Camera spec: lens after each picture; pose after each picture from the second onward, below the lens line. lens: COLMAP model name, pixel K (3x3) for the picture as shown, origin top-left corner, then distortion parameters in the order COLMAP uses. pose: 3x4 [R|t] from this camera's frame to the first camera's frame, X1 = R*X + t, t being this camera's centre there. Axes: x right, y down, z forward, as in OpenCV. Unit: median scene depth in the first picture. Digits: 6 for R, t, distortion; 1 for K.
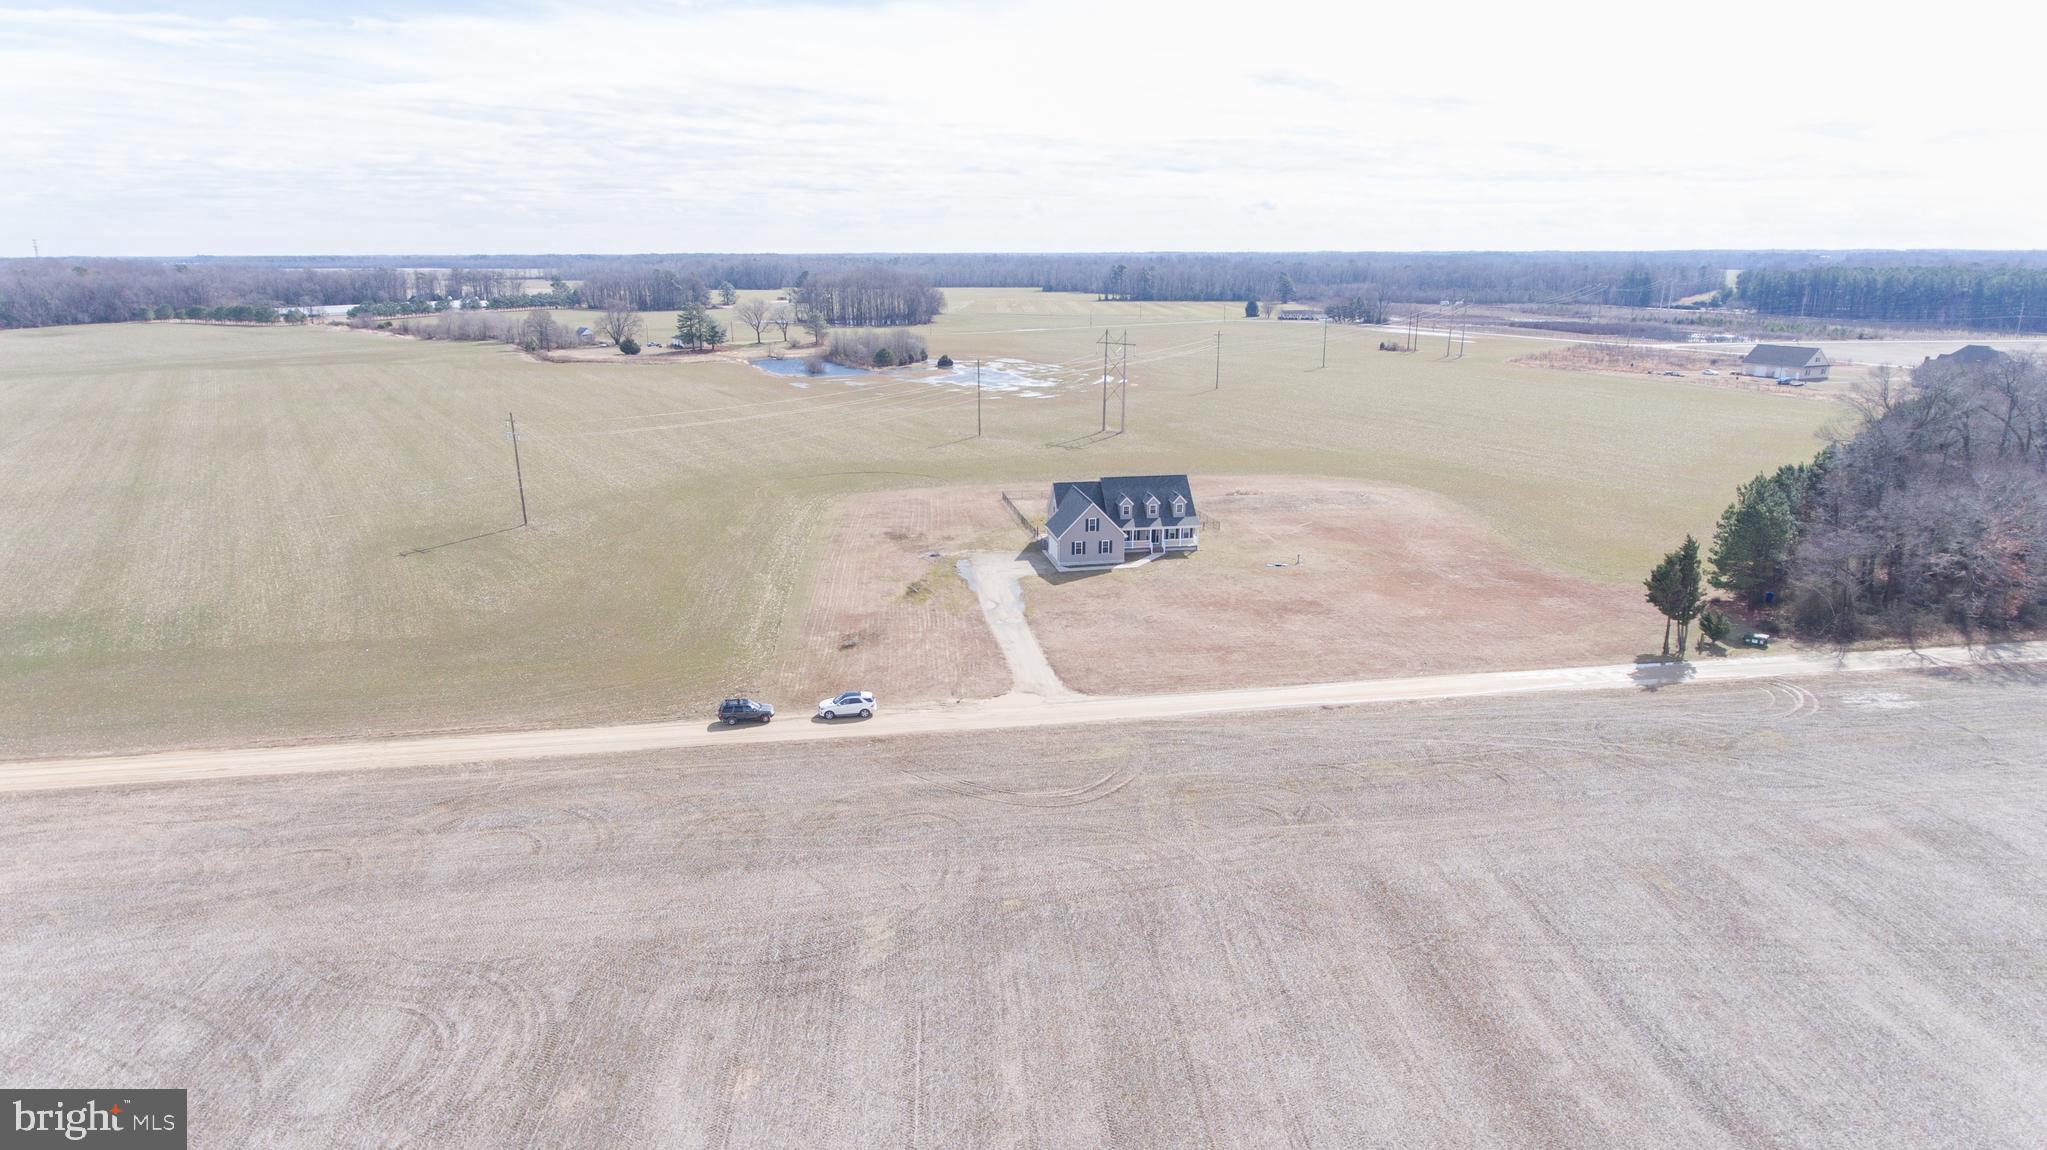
lens RADIAL K [[1204.1, 0, 1025.3], [0, 1204.1, 580.0], [0, 0, 1]] dist [0.003600, -0.002696]
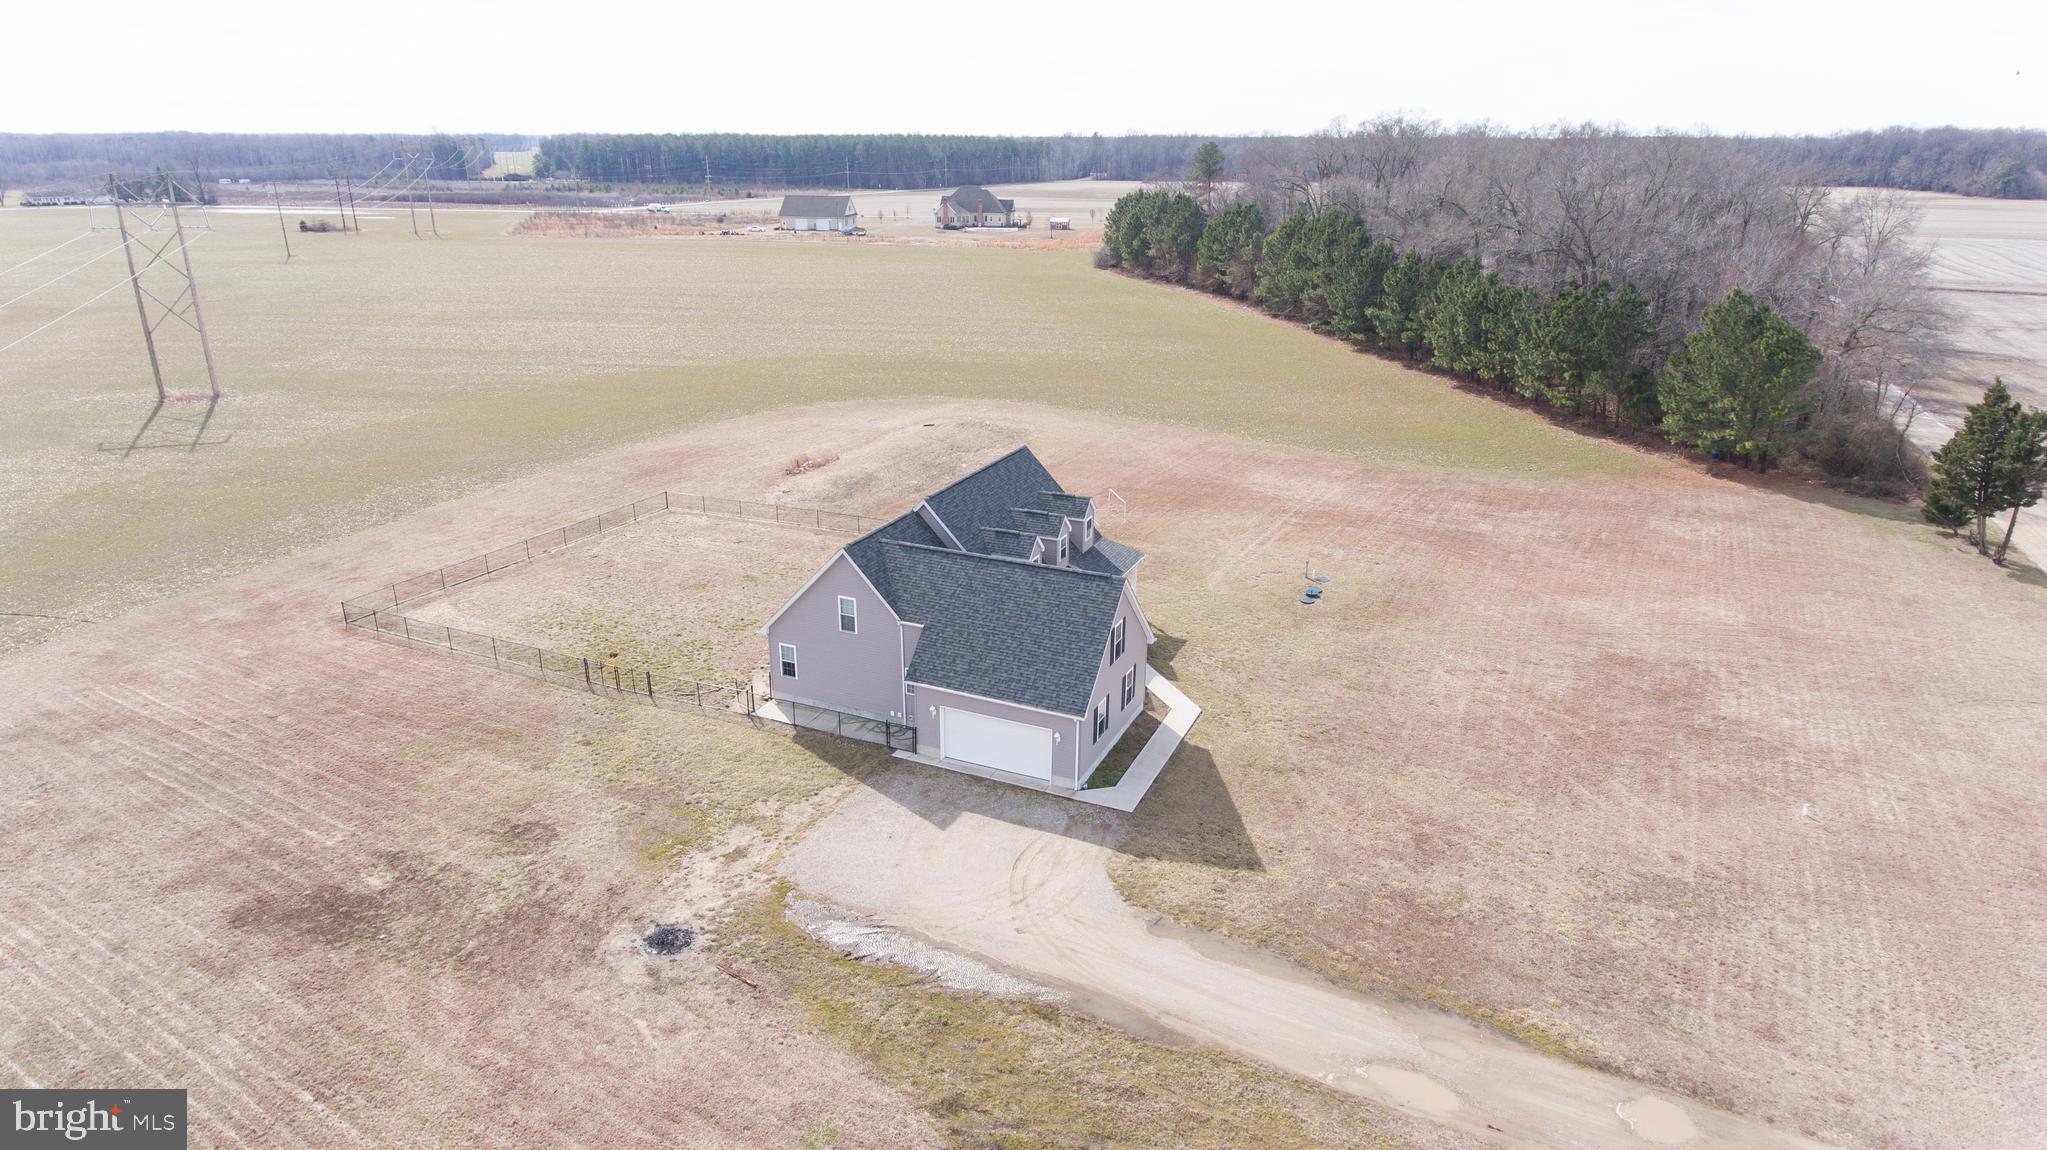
lens RADIAL K [[1204.1, 0, 1015.0], [0, 1204.1, 569.7], [0, 0, 1]] dist [0.003600, -0.002696]
pose [[0.576570, -0.273803, 0.769804, -0.085187], [0.211804, 0.960058, 0.182835, -0.053381], [-0.789117, 0.057630, 0.611533, 0.321887]]
